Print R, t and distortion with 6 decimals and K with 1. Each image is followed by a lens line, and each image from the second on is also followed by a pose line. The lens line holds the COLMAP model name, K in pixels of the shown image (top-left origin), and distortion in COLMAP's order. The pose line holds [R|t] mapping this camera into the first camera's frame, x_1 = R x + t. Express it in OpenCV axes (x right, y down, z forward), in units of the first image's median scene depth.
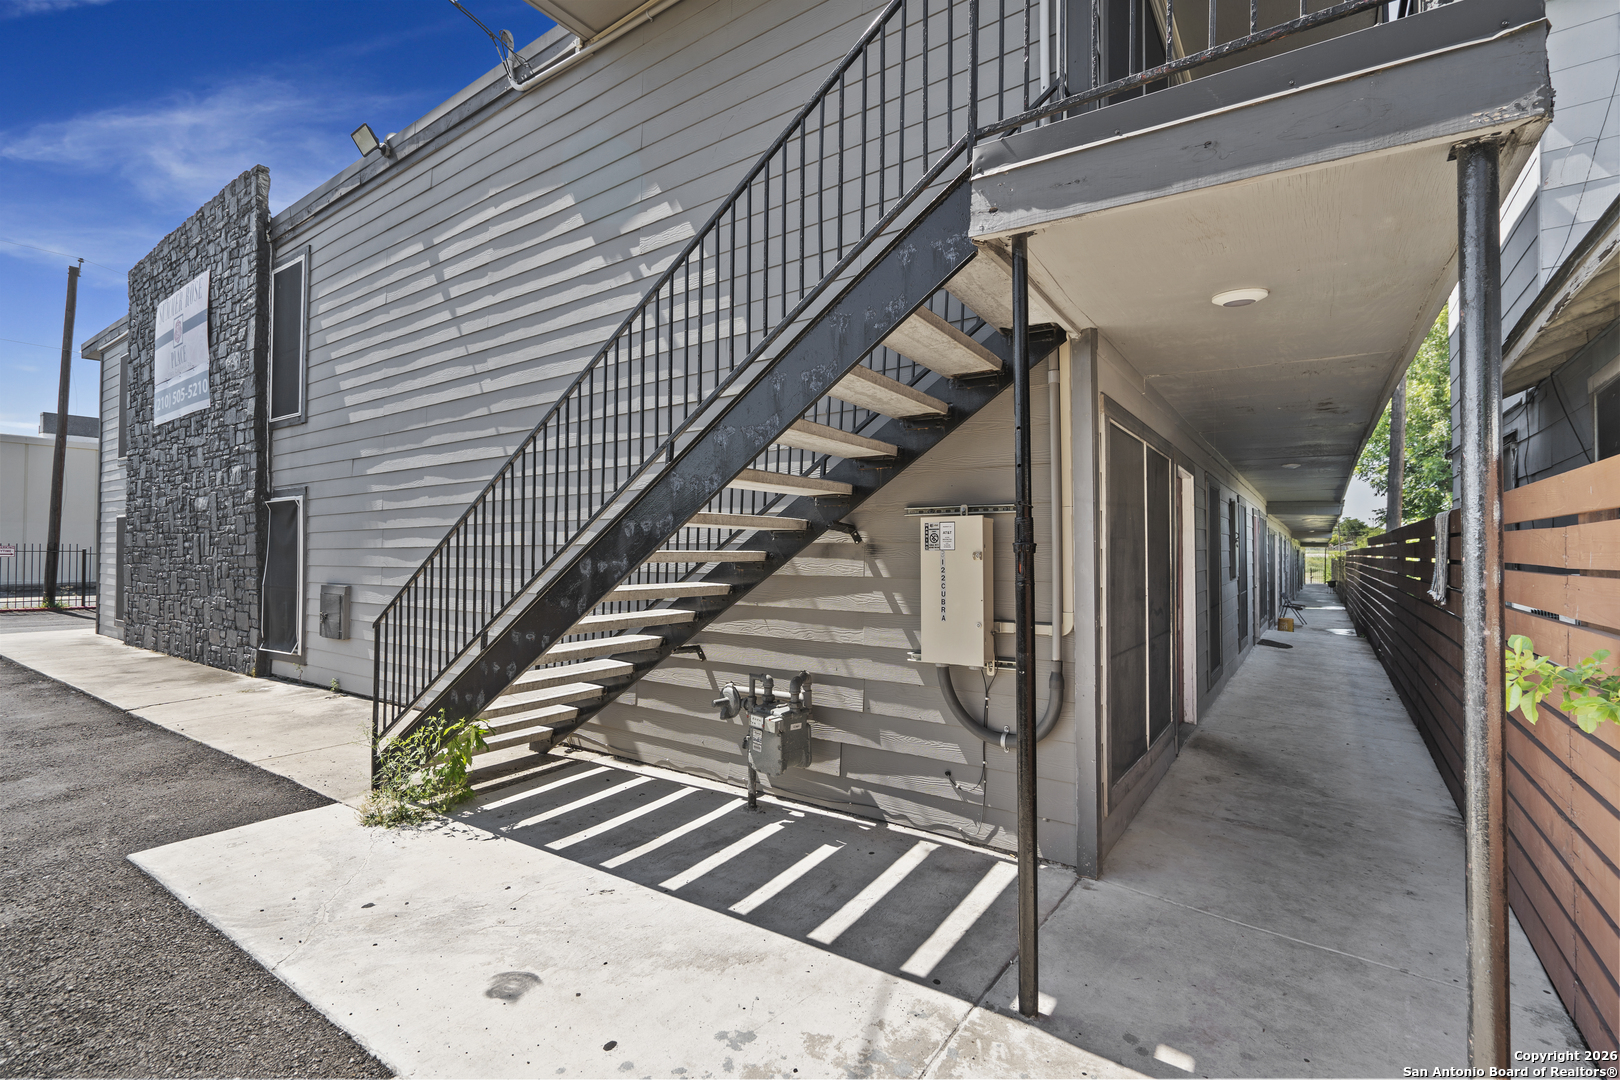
lens RADIAL K [[728.2, 0, 810.0], [0, 728.2, 540.0], [0, 0, 1]] dist [-0.000930, -0.000162]
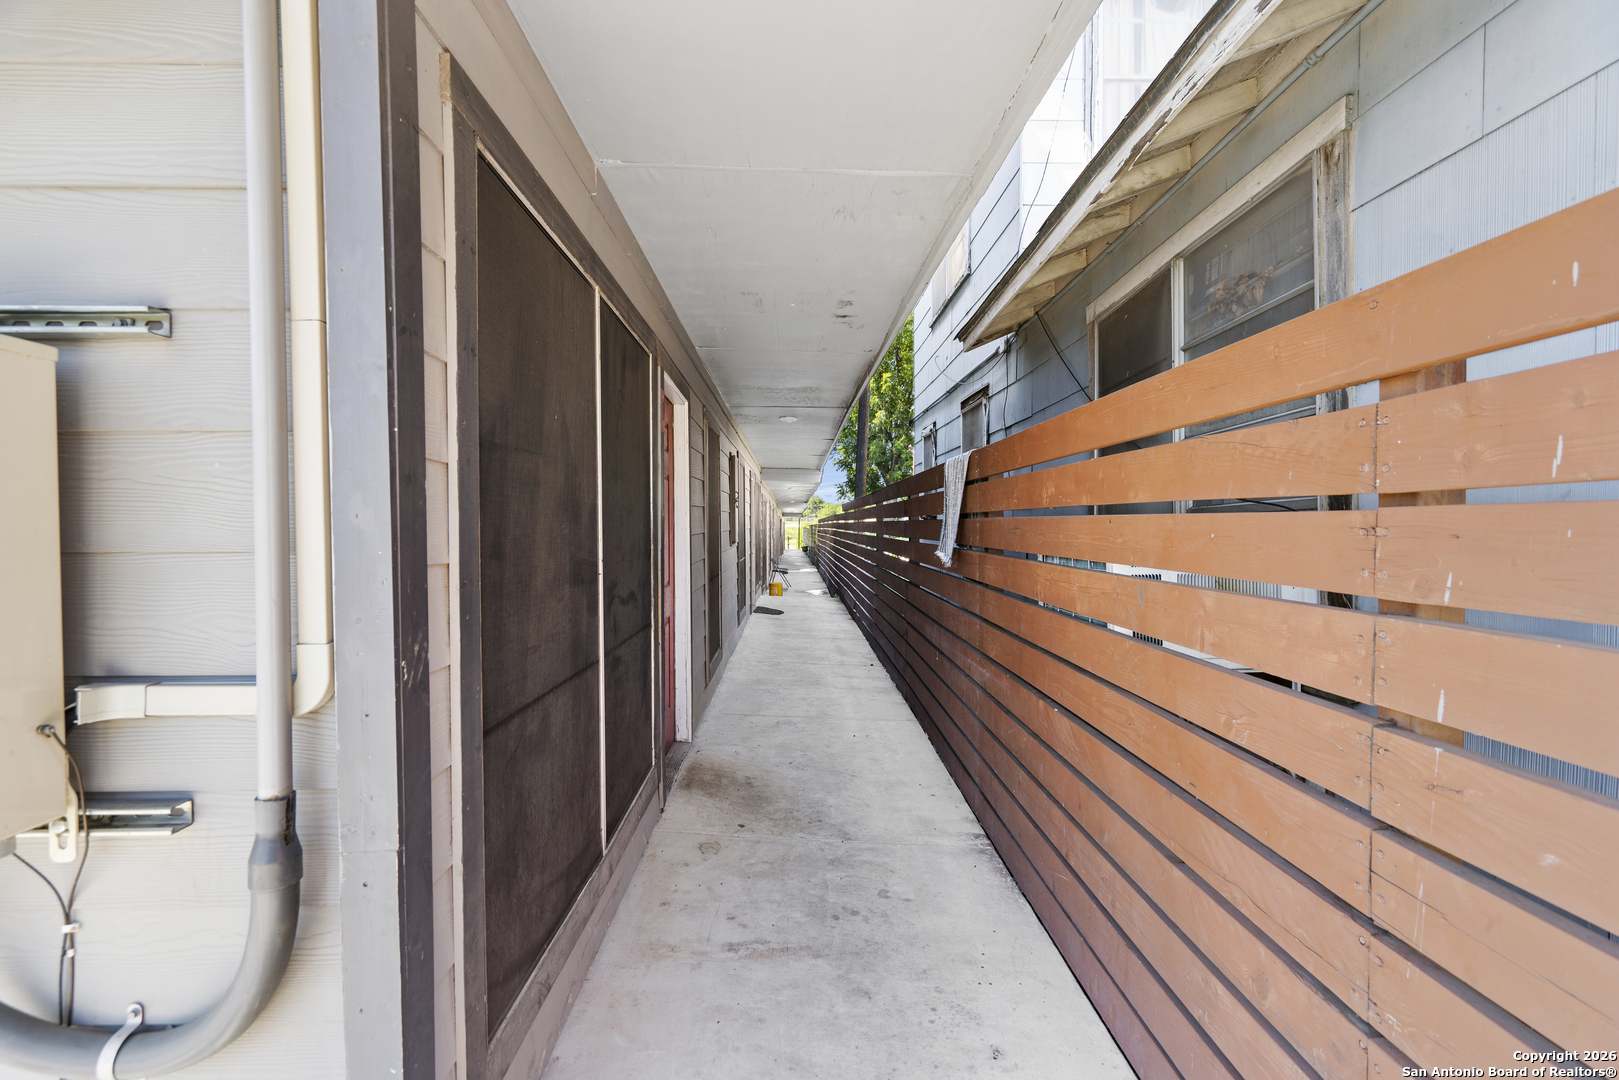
lens RADIAL K [[727.8, 0, 809.5], [0, 727.8, 540.0], [0, 0, 1]] dist [-0.000930, -0.000162]
pose [[0.804711, -0.016558, 0.593435, 0.187125], [-0.006036, 0.999331, 0.036069, 0.021616], [-0.593635, -0.032608, 0.804073, 0.332252]]
